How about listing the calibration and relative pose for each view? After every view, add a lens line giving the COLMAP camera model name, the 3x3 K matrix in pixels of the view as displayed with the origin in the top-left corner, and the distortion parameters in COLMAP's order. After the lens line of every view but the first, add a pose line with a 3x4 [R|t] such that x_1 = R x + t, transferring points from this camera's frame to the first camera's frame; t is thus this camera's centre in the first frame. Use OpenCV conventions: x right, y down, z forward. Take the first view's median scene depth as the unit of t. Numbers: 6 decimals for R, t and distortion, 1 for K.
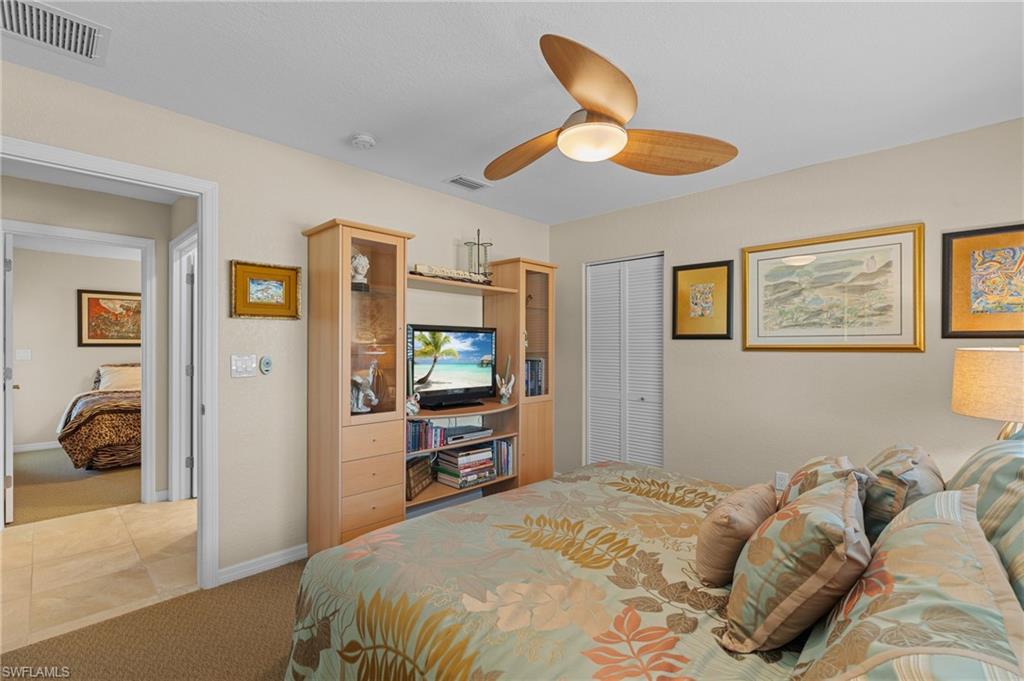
lens RADIAL K [[458.3, 0, 509.7], [0, 458.3, 341.2], [0, 0, 1]] dist [-0.003129, 0.000781]
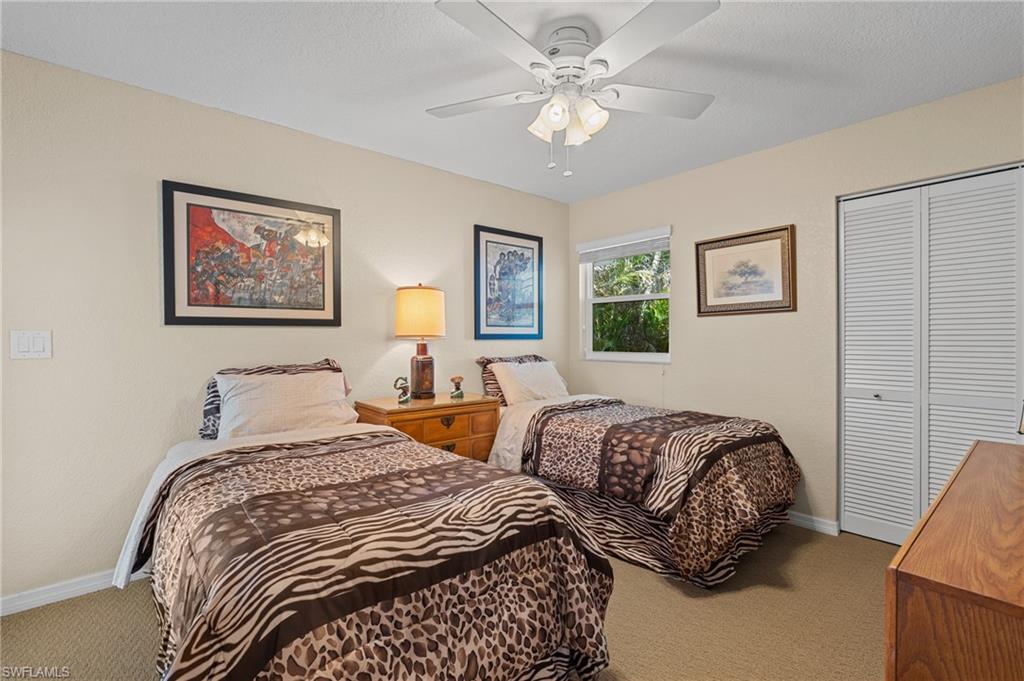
lens RADIAL K [[459.4, 0, 509.5], [0, 459.4, 338.3], [0, 0, 1]] dist [-0.003645, 0.000361]
pose [[0.995573, -0.002916, -0.093948, -0.604029], [0.003731, 0.999957, 0.008501, 0.021807], [0.093919, -0.008814, 0.995541, 0.625738]]
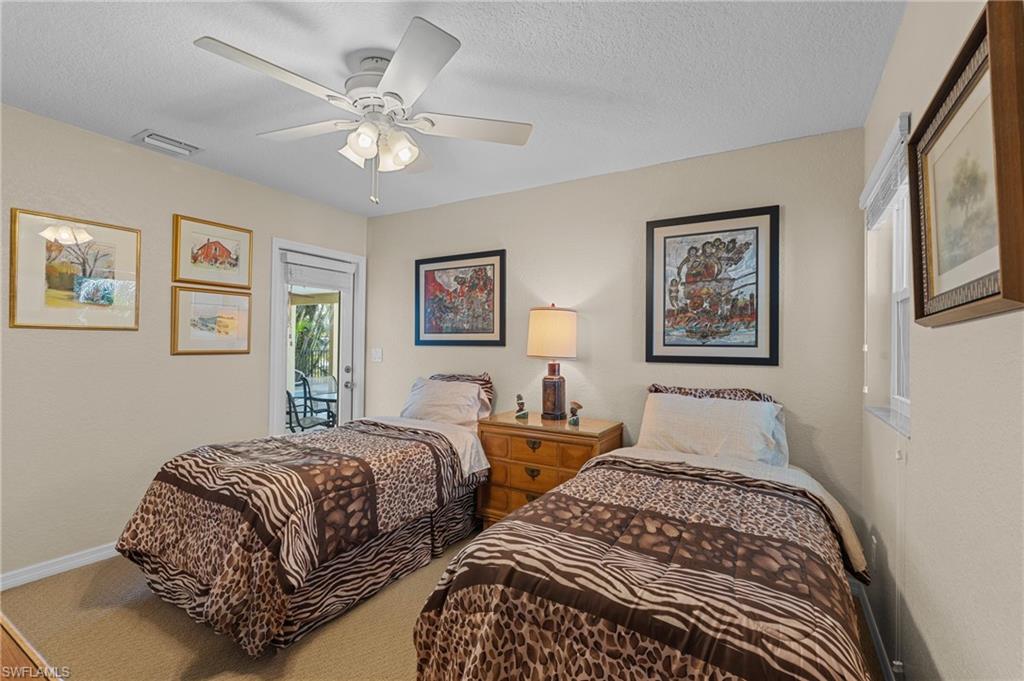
lens RADIAL K [[458.3, 0, 509.7], [0, 458.3, 341.2], [0, 0, 1]] dist [-0.003129, 0.000781]
pose [[0.227390, -0.004443, -0.973794, -0.251534], [-0.006783, 0.999958, -0.006147, 0.009770], [0.973780, 0.008003, 0.227350, 0.975137]]
